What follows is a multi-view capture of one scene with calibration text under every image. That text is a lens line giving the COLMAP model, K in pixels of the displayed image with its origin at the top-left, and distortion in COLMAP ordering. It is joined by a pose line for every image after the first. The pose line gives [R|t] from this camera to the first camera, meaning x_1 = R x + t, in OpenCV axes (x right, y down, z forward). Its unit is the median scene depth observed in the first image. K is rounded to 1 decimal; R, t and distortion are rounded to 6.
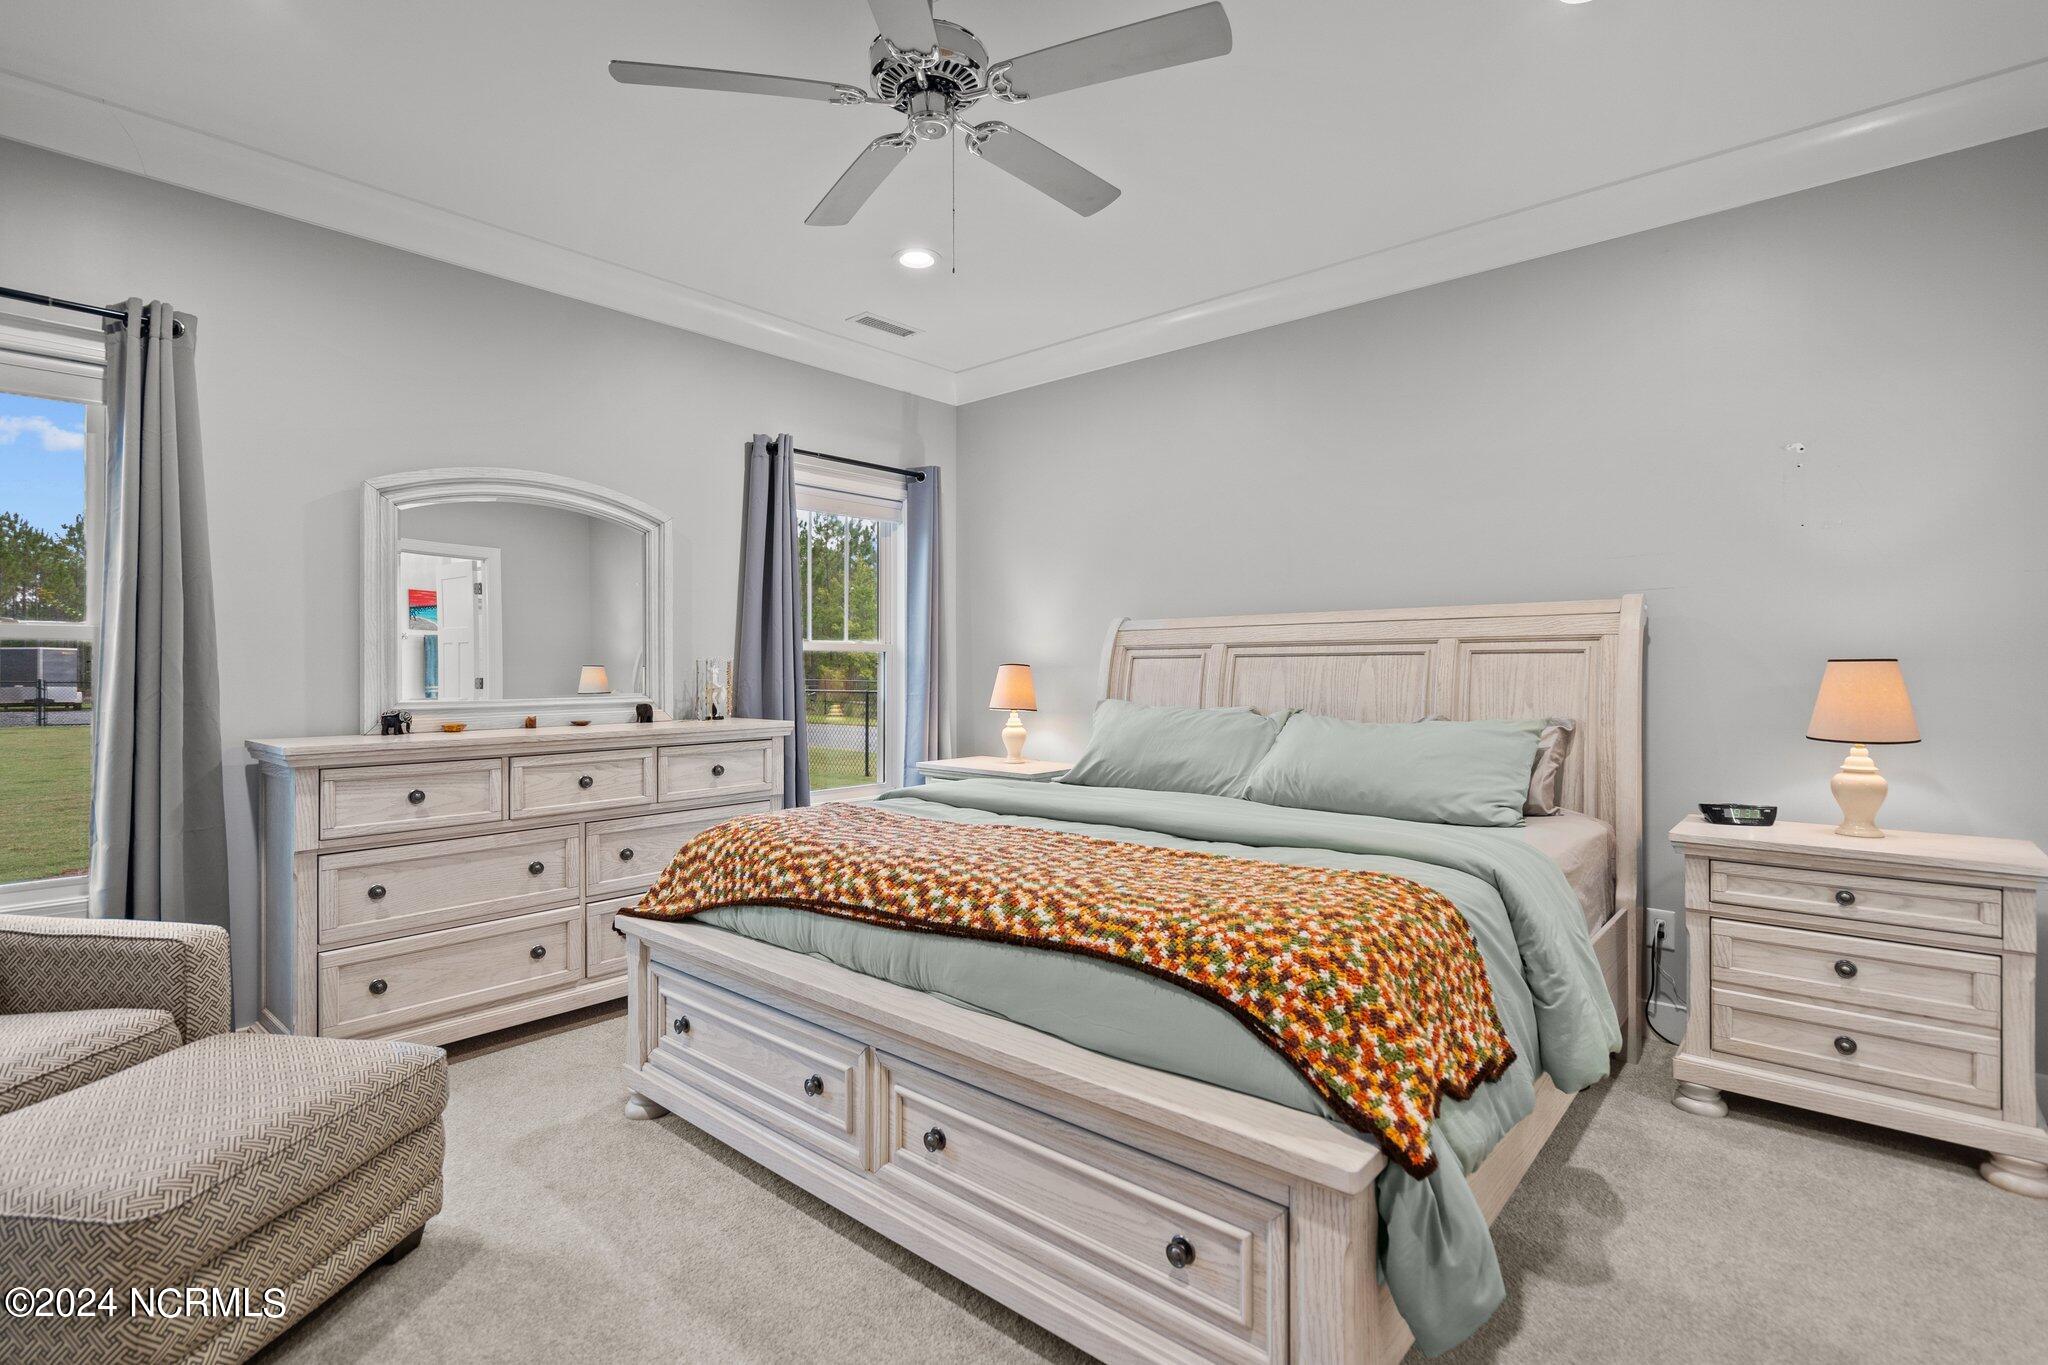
lens RADIAL K [[952.1, 0, 1021.4], [0, 952.1, 681.6], [0, 0, 1]] dist [-0.000624, -0.000160]
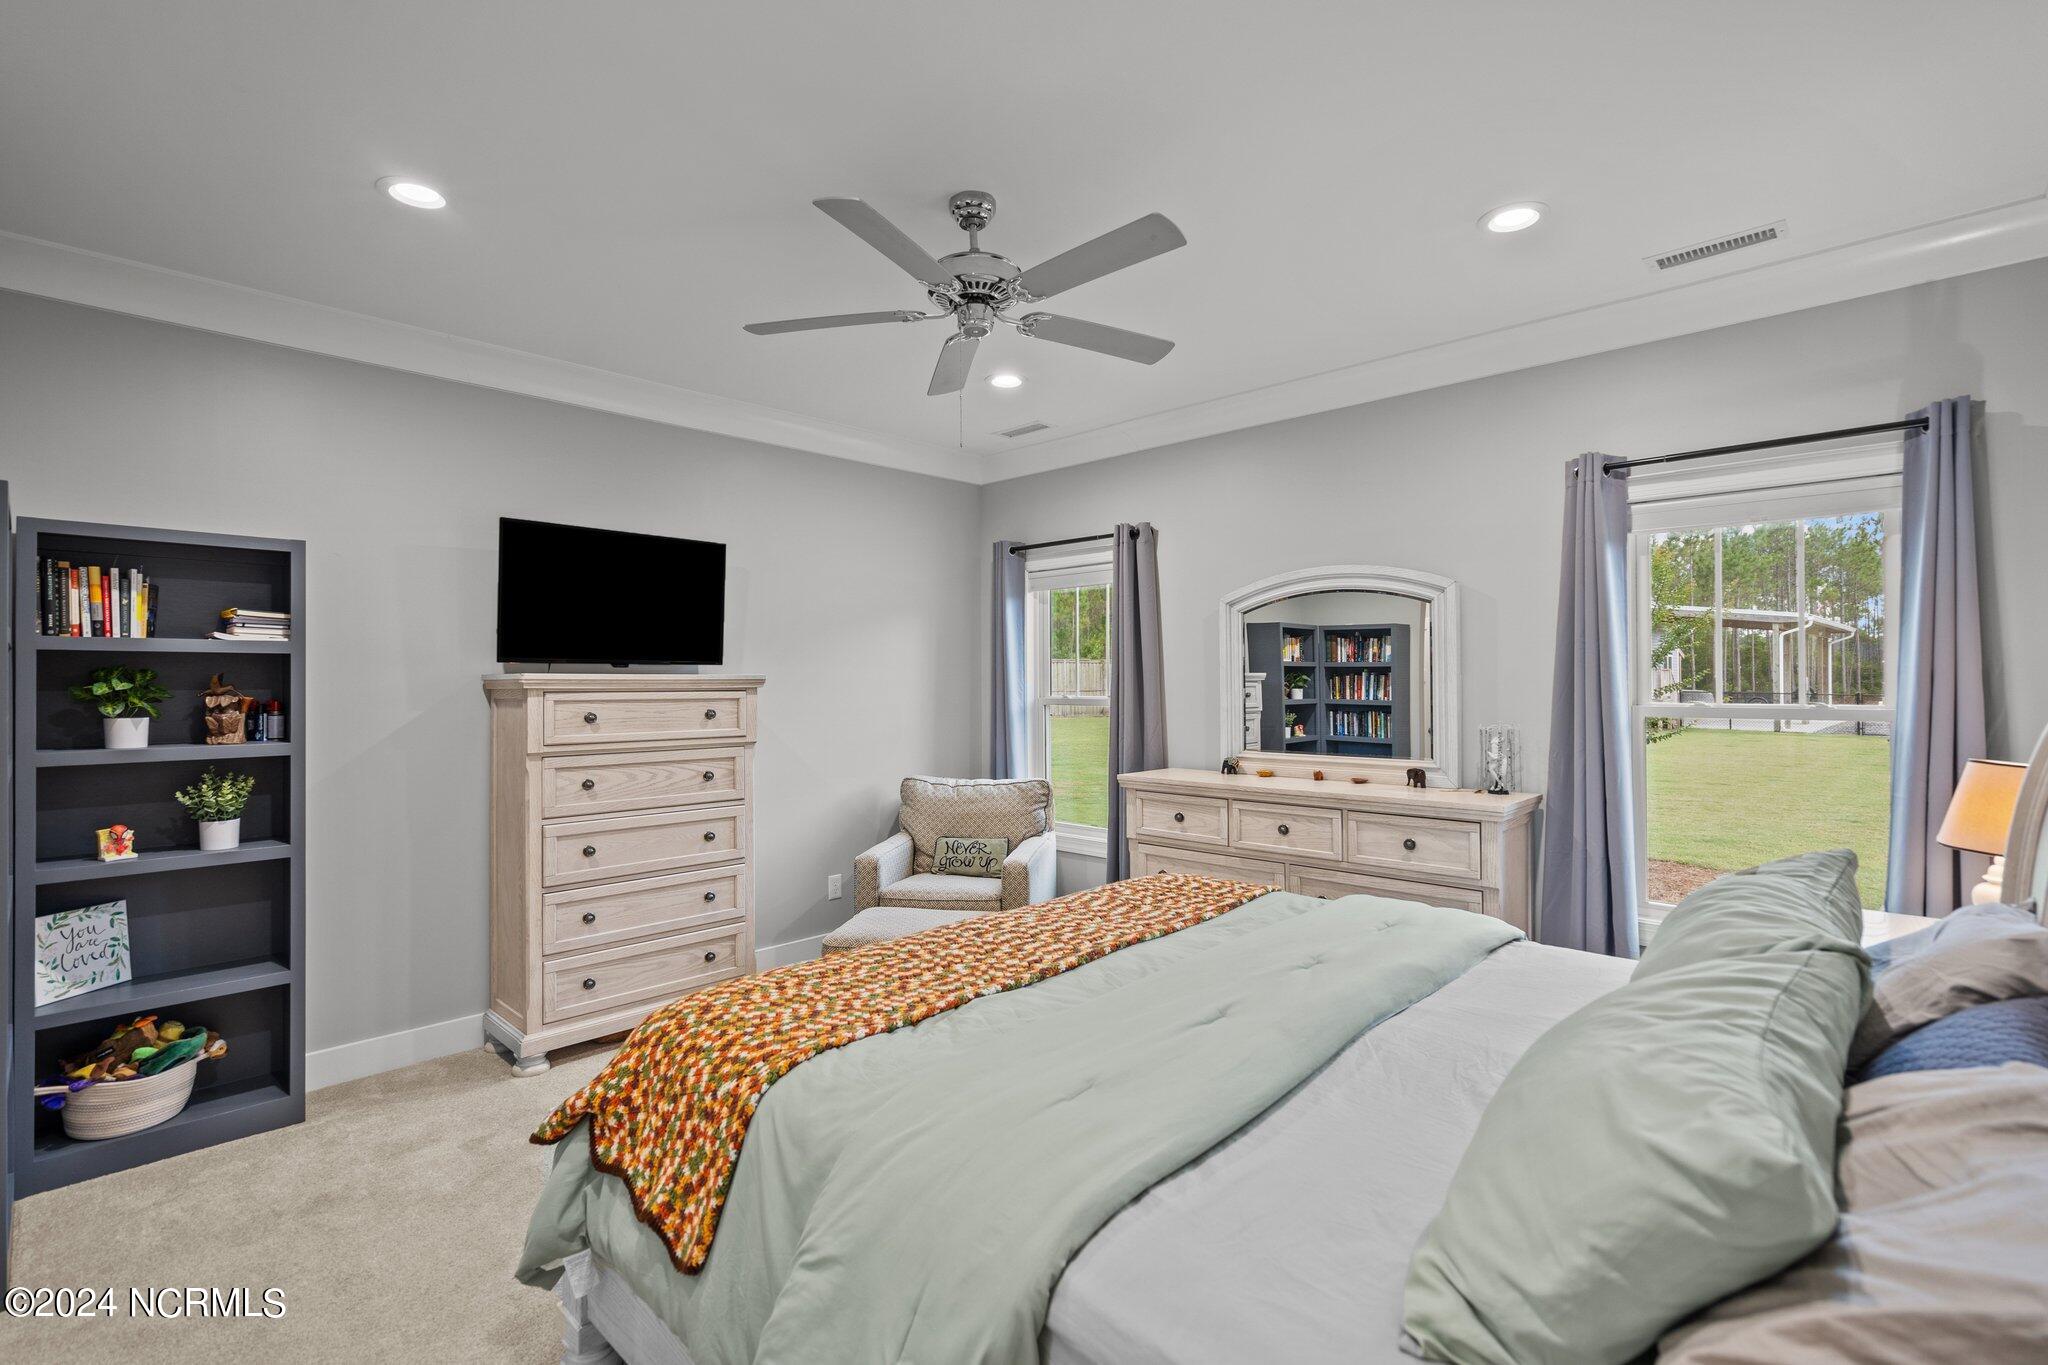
lens RADIAL K [[950.6, 0, 1037.9], [0, 950.6, 677.4], [0, 0, 1]] dist [-0.007675, -0.000434]
pose [[-0.031576, -0.000165, -0.999501, 0.771945], [-0.010717, 0.999943, 0.000173, -0.085719], [0.999444, 0.010717, -0.031576, 0.755023]]
